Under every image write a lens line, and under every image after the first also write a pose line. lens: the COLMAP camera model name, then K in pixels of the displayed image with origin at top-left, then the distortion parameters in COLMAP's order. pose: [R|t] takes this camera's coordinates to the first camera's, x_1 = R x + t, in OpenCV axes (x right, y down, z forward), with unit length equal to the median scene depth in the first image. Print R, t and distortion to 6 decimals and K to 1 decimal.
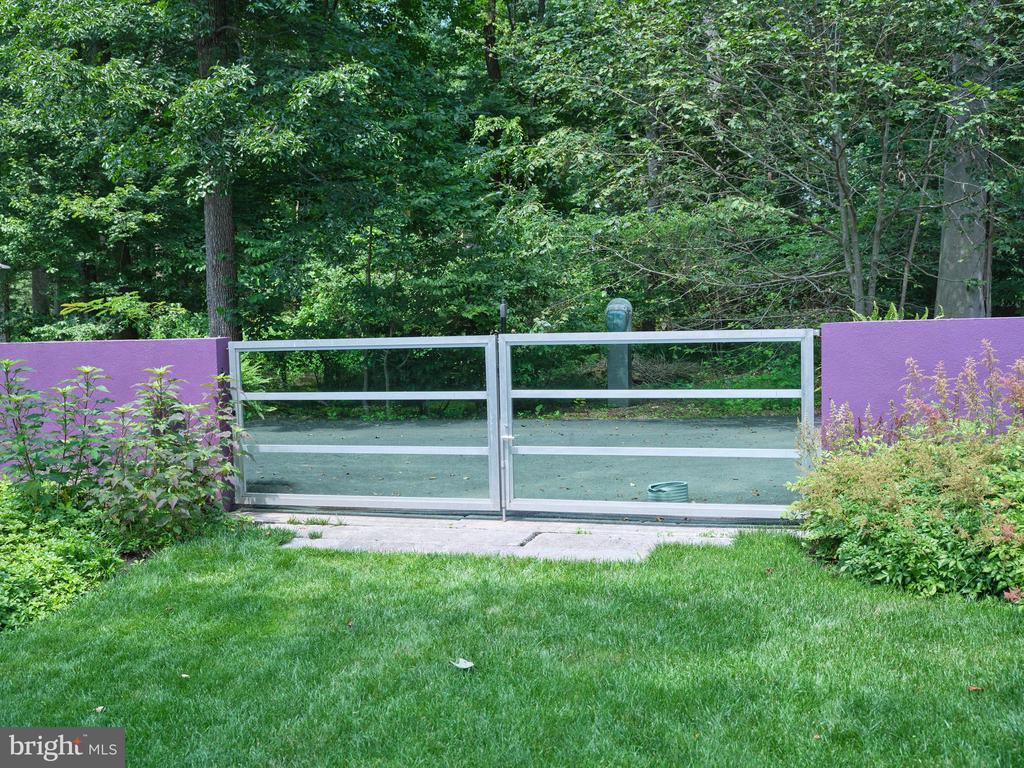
lens RADIAL K [[1162.6, 0, 511.1], [0, 1162.6, 388.0], [0, 0, 1]] dist [-0.008889, 0.000000]
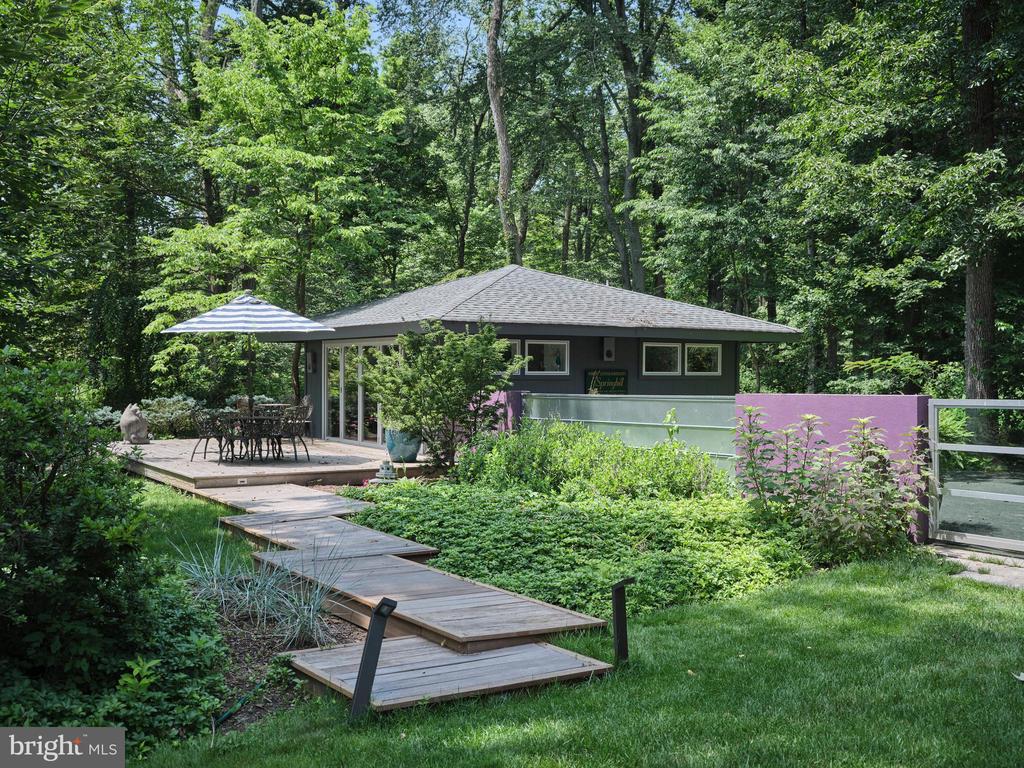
lens RADIAL K [[1086.1, 0, 512.3], [0, 1086.1, 382.4], [0, 0, 1]] dist [-0.015831, 0.000000]
pose [[0.760569, 0.025652, -0.648750, 0.094378], [-0.058658, 0.997848, -0.029313, 0.000203], [0.646602, 0.060349, 0.760436, -0.067847]]
